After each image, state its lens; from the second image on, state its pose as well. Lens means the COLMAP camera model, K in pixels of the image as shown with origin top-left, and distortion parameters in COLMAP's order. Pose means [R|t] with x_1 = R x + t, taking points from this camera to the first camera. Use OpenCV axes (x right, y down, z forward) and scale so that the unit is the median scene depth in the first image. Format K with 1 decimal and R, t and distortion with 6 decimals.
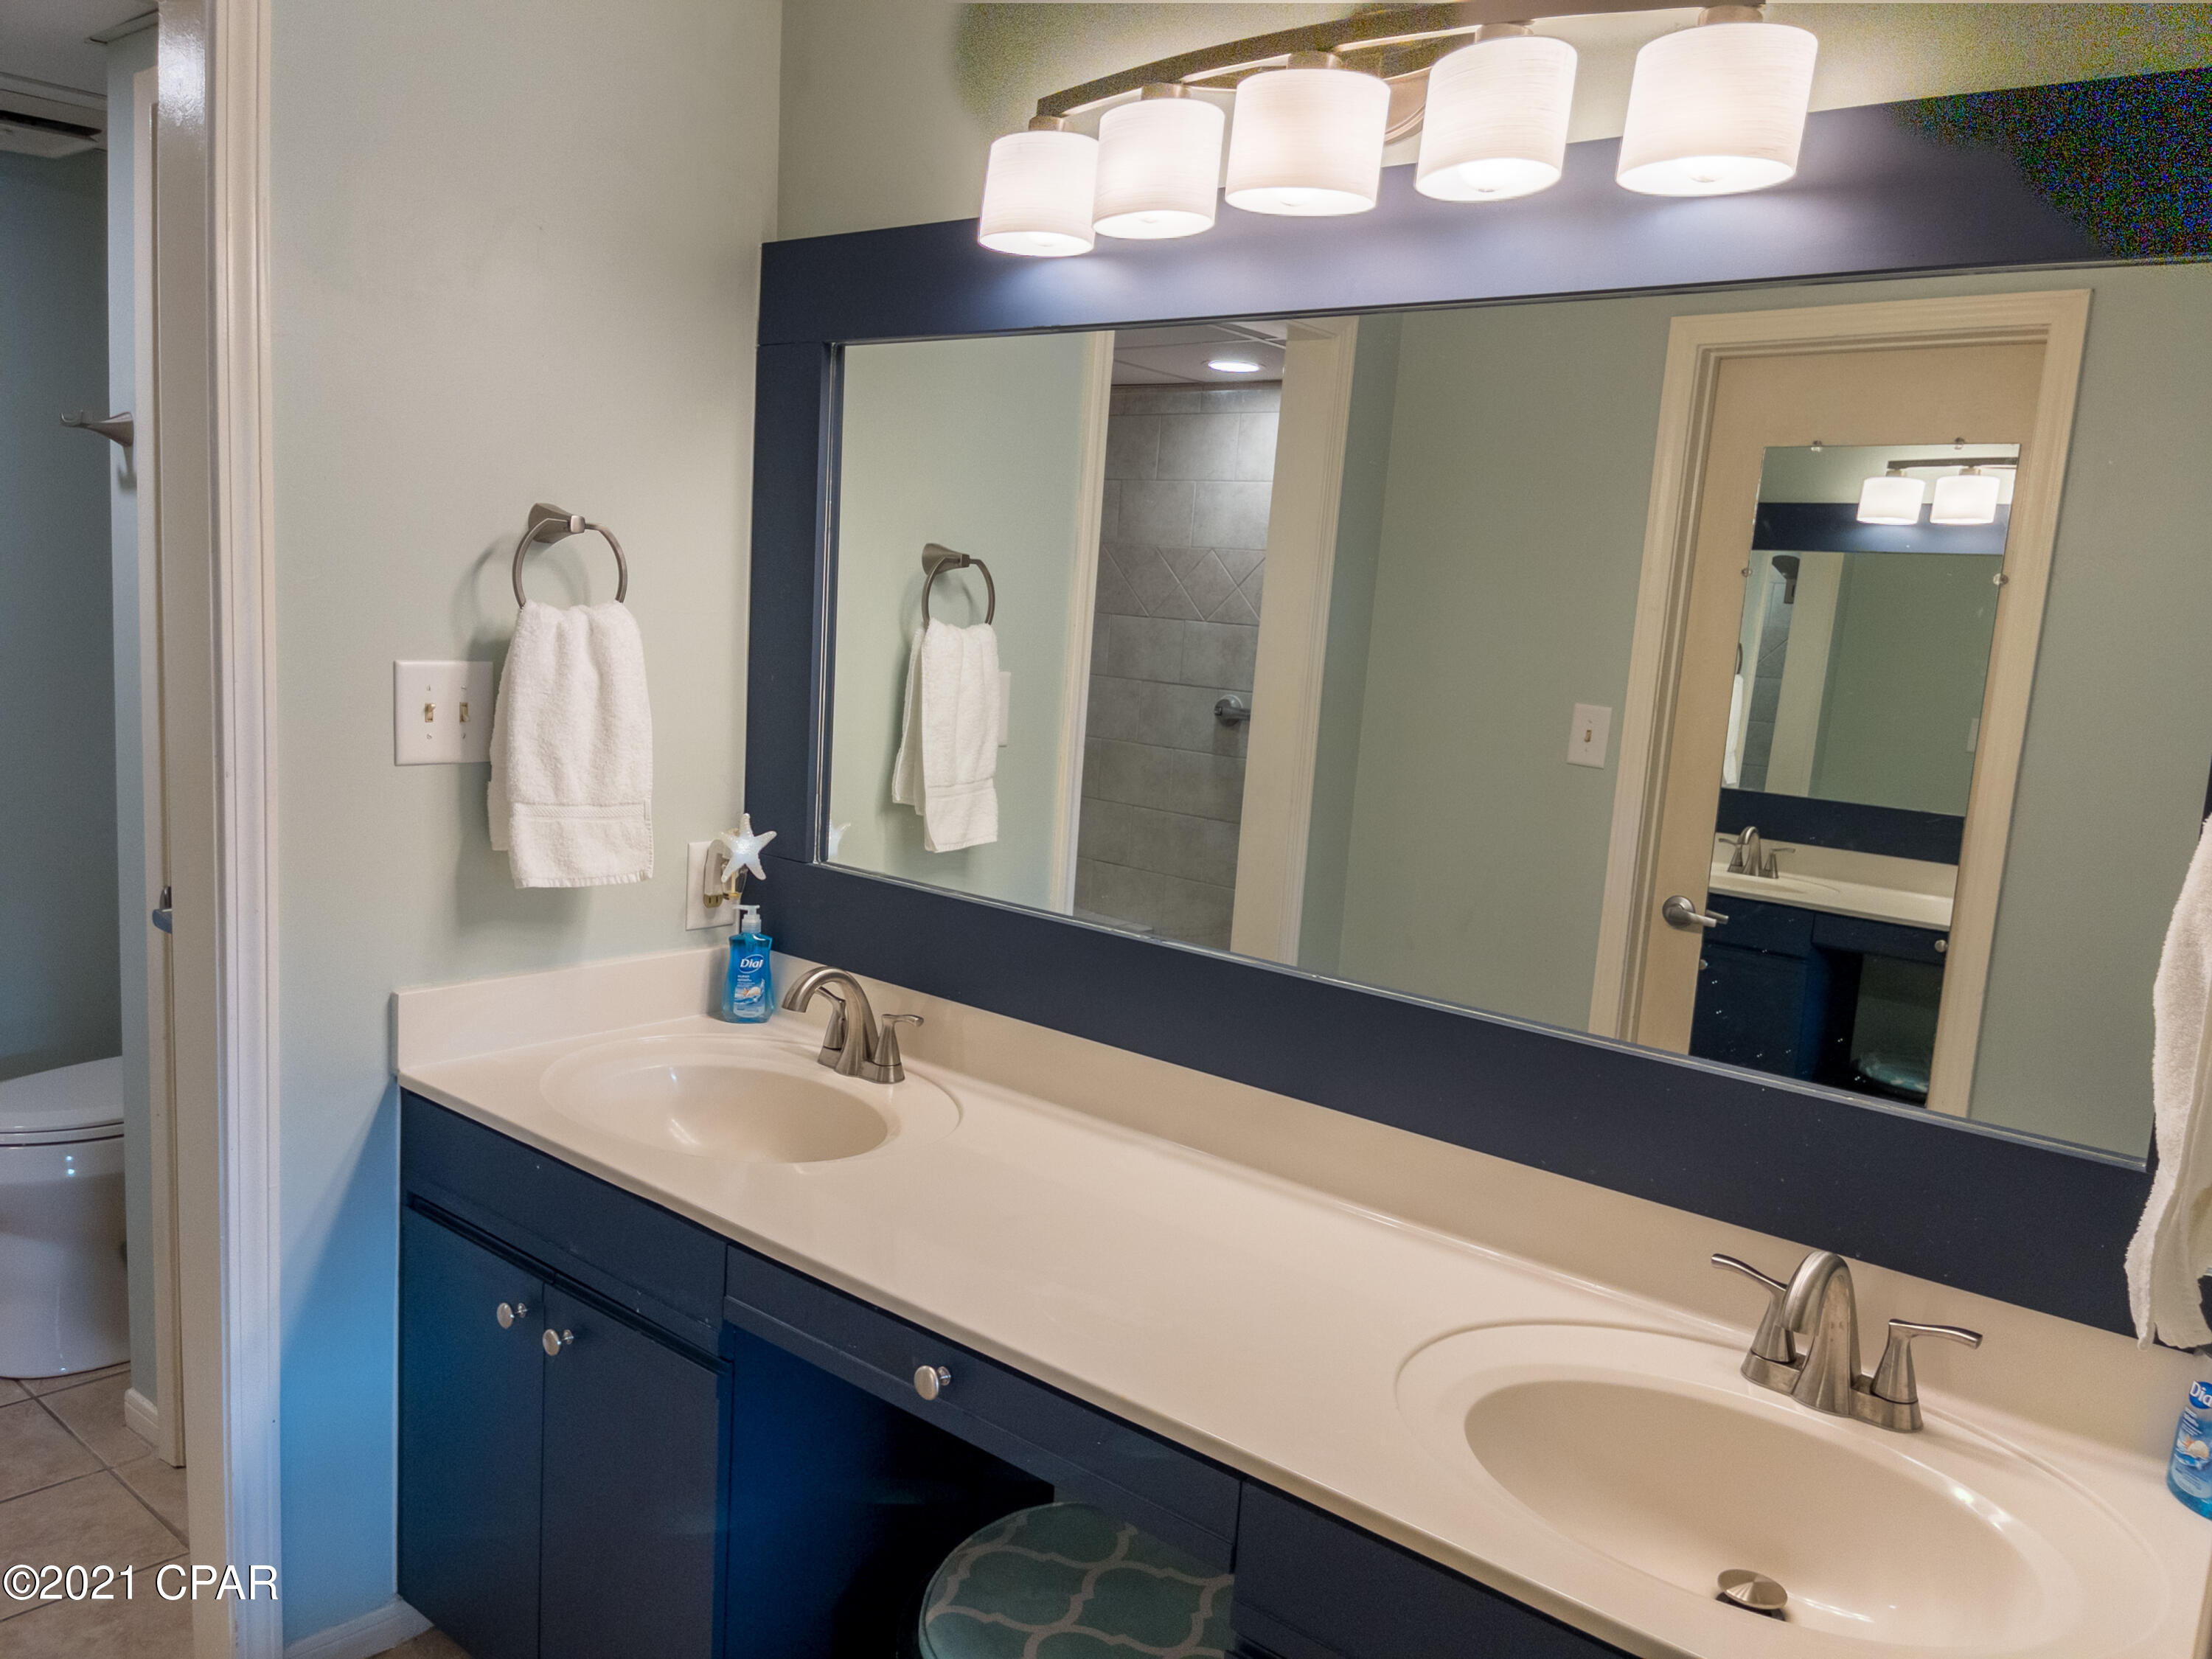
lens RADIAL K [[1680.6, 0, 1121.4], [0, 1680.6, 837.2], [0, 0, 1]] dist [0.068567, -0.093115]
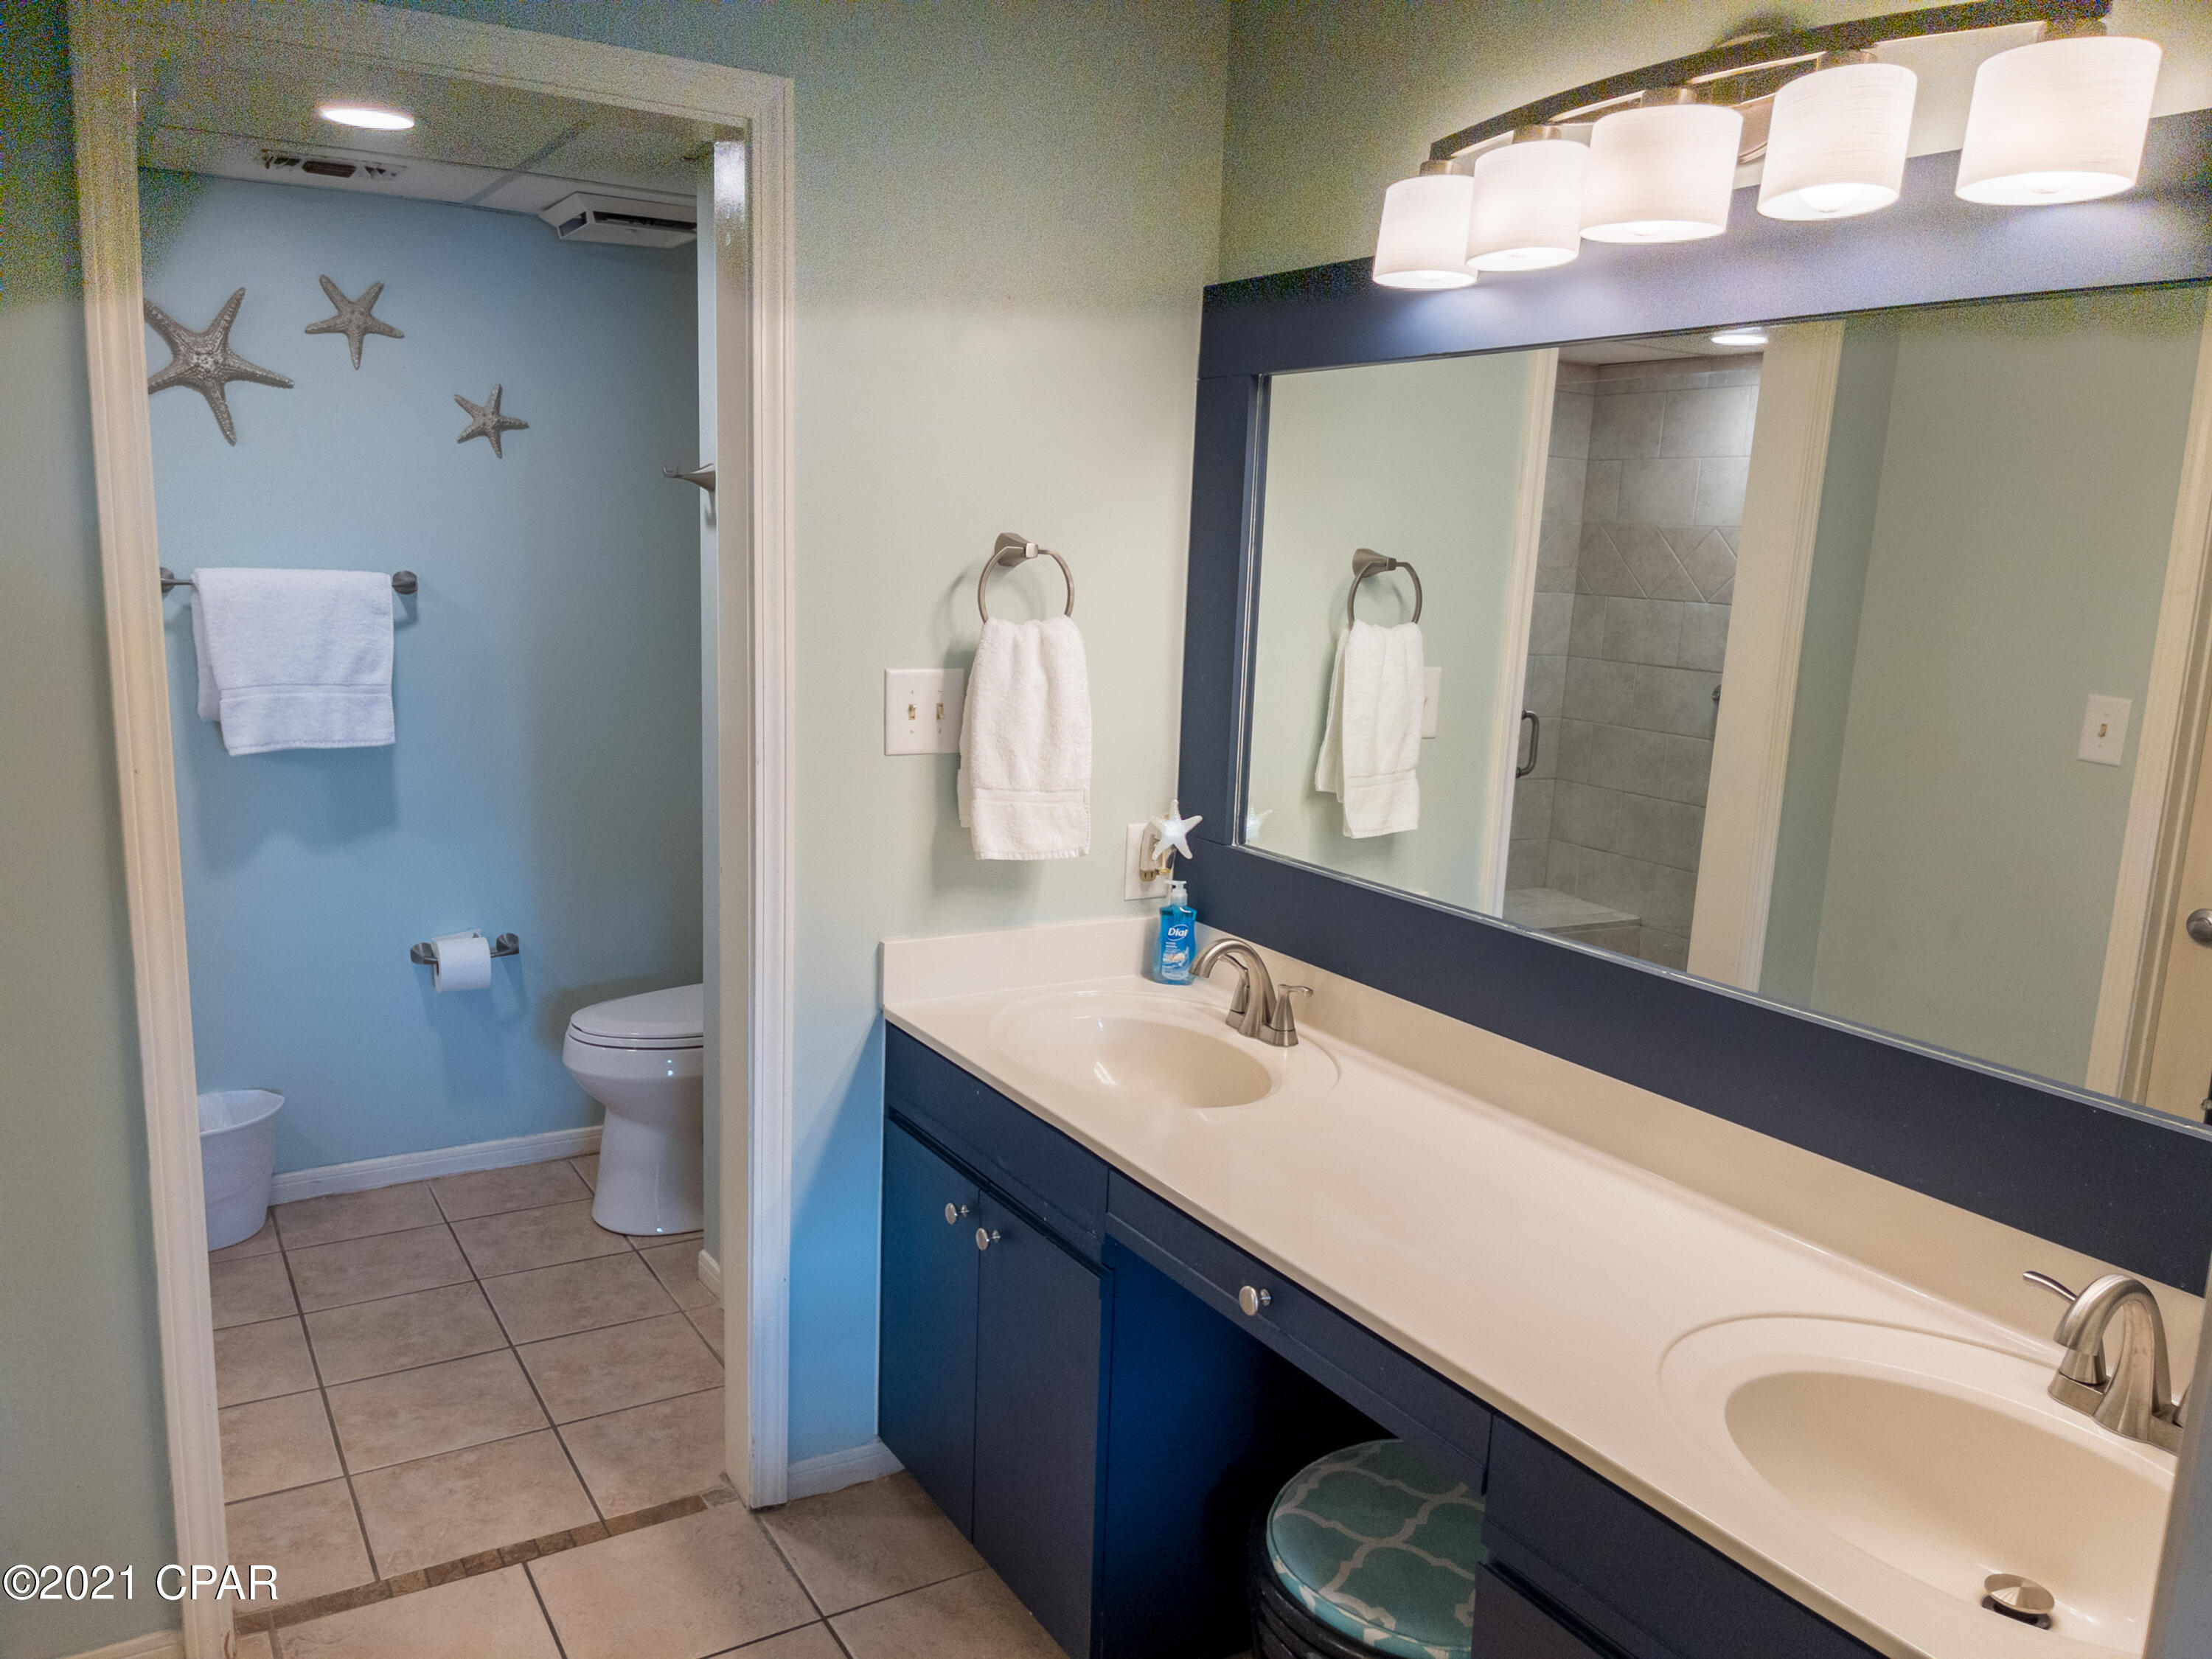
lens RADIAL K [[1680.6, 0, 1098.9], [0, 1680.6, 844.7], [0, 0, 1]] dist [0.068567, -0.093115]
pose [[0.944174, 0.031292, -0.327958, 0.111035], [-0.024744, 0.999403, 0.024123, -0.010848], [0.328517, -0.014661, 0.944384, -0.086406]]
